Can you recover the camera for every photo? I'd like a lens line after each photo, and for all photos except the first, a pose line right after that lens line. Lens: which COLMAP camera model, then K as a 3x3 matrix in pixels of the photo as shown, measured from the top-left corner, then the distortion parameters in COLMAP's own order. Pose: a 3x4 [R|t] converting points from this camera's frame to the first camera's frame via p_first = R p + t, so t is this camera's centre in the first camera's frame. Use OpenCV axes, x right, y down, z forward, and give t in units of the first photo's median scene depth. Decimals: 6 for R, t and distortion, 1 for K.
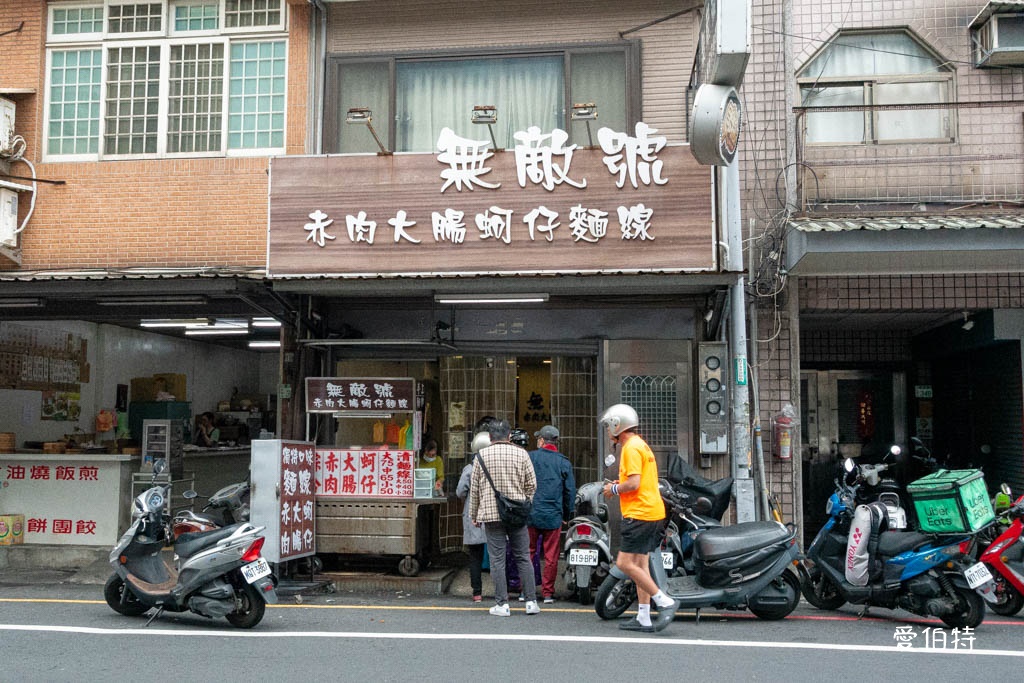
lens RADIAL K [[976.1, 0, 511.0], [0, 976.1, 342.9], [0, 0, 1]] dist [0.006593, 0.000000]
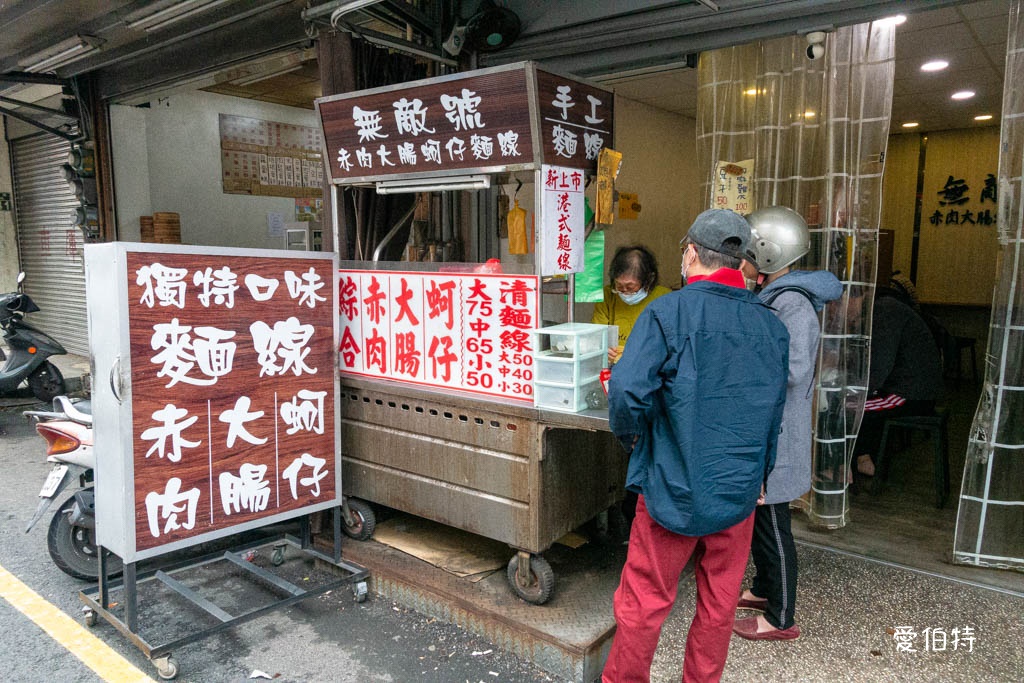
lens RADIAL K [[706.2, 0, 512.8], [0, 706.2, 341.4], [0, 0, 1]] dist [-0.019052, -0.012599]
pose [[0.859377, 0.064441, -0.507266, 0.024911], [0.045656, 0.978395, 0.201639, 0.080718], [0.509300, -0.196443, 0.837868, 0.771770]]
